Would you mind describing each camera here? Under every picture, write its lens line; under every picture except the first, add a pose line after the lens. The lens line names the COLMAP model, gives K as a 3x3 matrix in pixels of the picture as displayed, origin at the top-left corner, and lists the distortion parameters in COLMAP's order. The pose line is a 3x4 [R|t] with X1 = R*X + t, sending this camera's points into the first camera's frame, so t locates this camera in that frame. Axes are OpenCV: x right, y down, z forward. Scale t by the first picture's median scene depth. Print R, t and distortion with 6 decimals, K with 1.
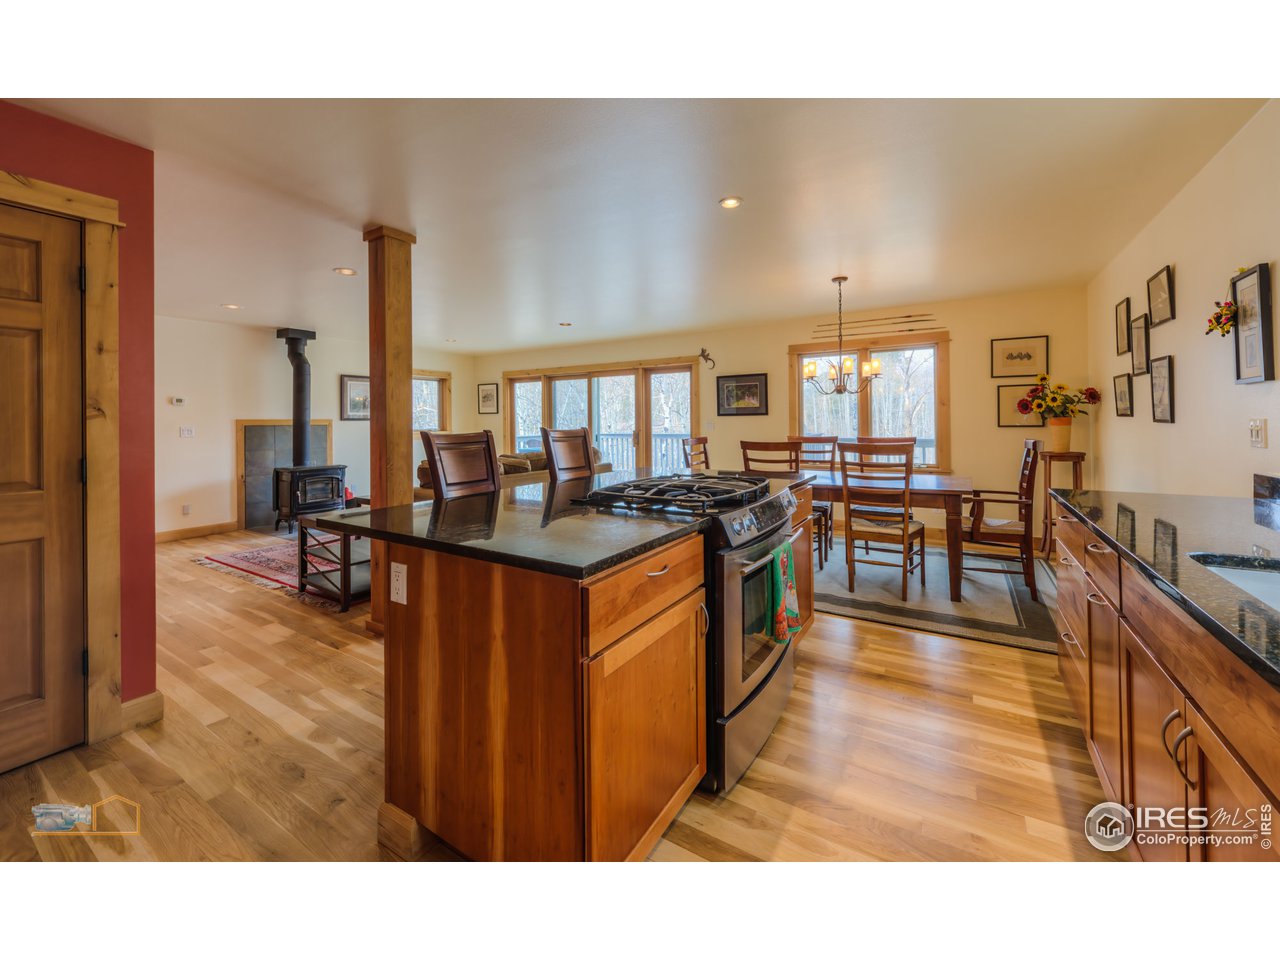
lens RADIAL K [[503.1, 0, 640.2], [0, 503.1, 422.9], [0, 0, 1]] dist [0.001338, -0.000507]
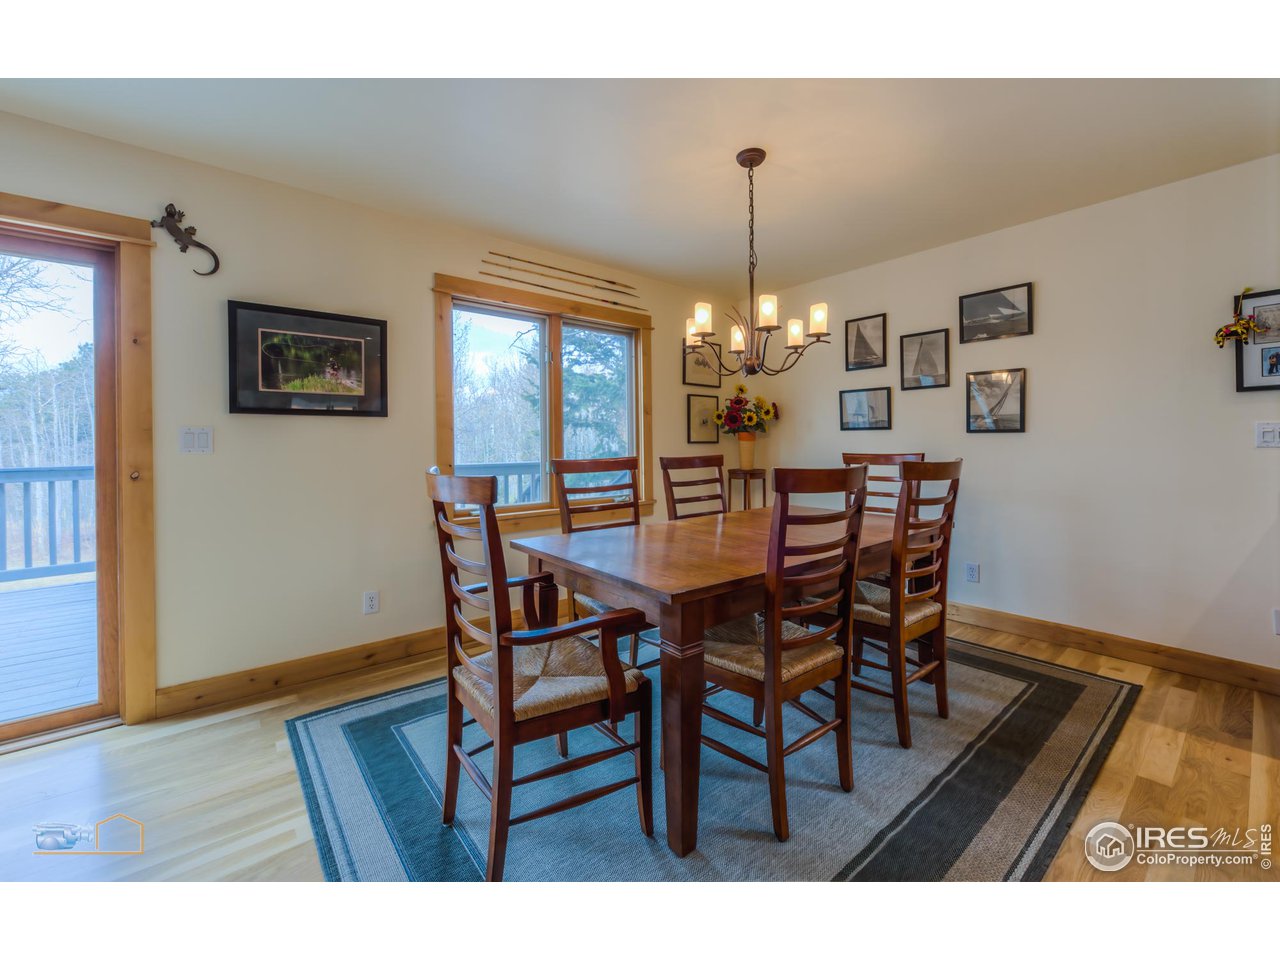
lens RADIAL K [[503.1, 0, 634.3], [0, 503.1, 460.8], [0, 0, 1]] dist [0.001338, -0.000507]
pose [[0.324055, -0.022903, 0.945761, -0.097835], [0.003767, 0.999730, 0.022920, 0.014549], [-0.946031, -0.003864, 0.324054, 0.623943]]
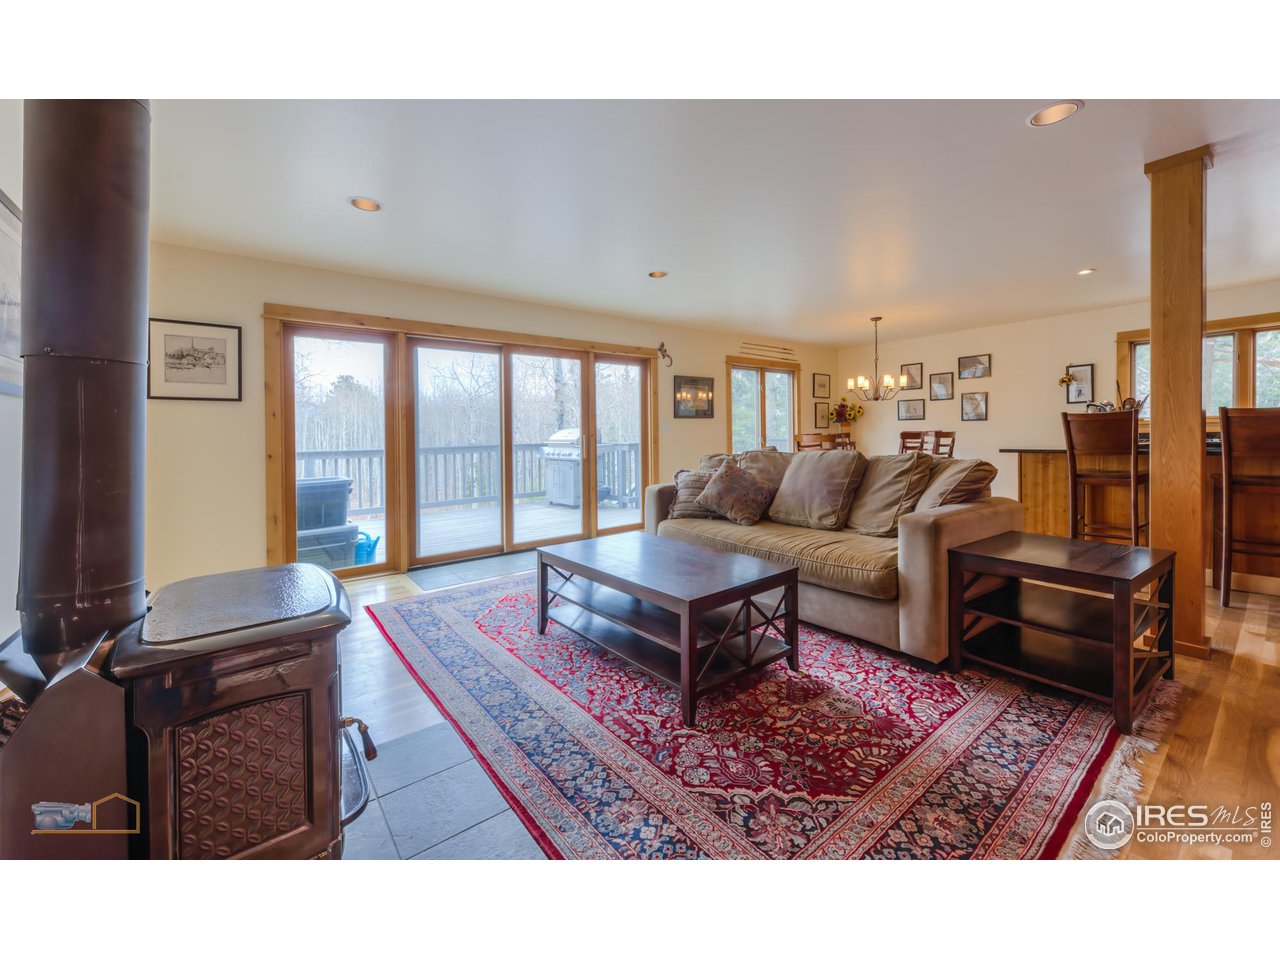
lens RADIAL K [[503.1, 0, 641.5], [0, 503.1, 458.7], [0, 0, 1]] dist [0.001338, -0.000507]
pose [[0.333549, -0.044235, 0.941694, -0.772168], [0.017774, 0.999016, 0.040632, 0.023566], [-0.942565, 0.003185, 0.334007, 0.761360]]
